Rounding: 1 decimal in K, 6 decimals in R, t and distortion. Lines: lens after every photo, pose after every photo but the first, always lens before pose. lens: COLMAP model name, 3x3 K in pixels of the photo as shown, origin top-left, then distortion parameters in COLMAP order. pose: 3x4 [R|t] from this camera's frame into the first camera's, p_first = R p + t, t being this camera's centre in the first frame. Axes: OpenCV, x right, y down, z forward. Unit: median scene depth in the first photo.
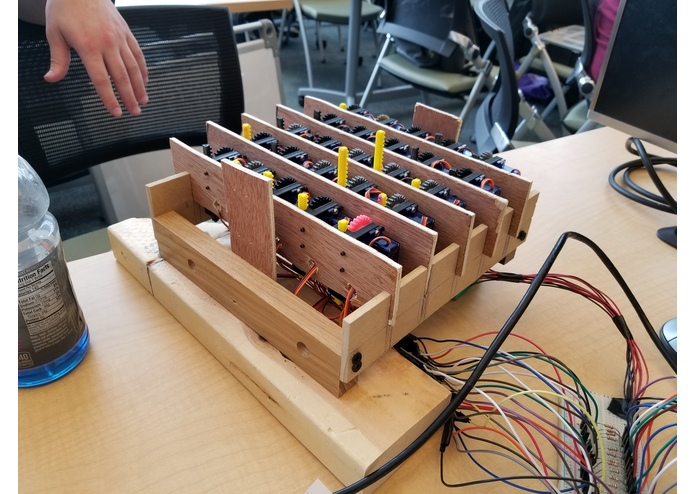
lens RADIAL K [[546.1, 0, 338.3], [0, 546.1, 246.6], [0, 0, 1]] dist [-0.014601, -0.004383]
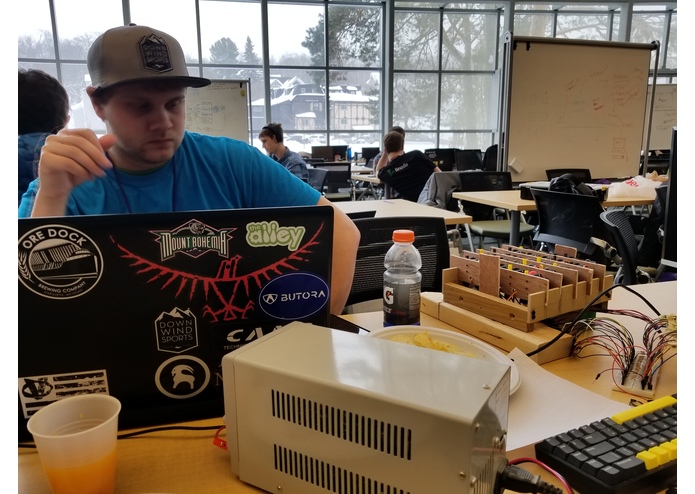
lens RADIAL K [[546.1, 0, 338.3], [0, 546.1, 246.6], [0, 0, 1]] dist [-0.014601, -0.004383]
pose [[0.962710, -0.008455, -0.270402, -0.029292], [-0.096668, 0.922773, -0.373022, 0.175503], [0.252673, 0.385251, 0.887546, -0.318302]]
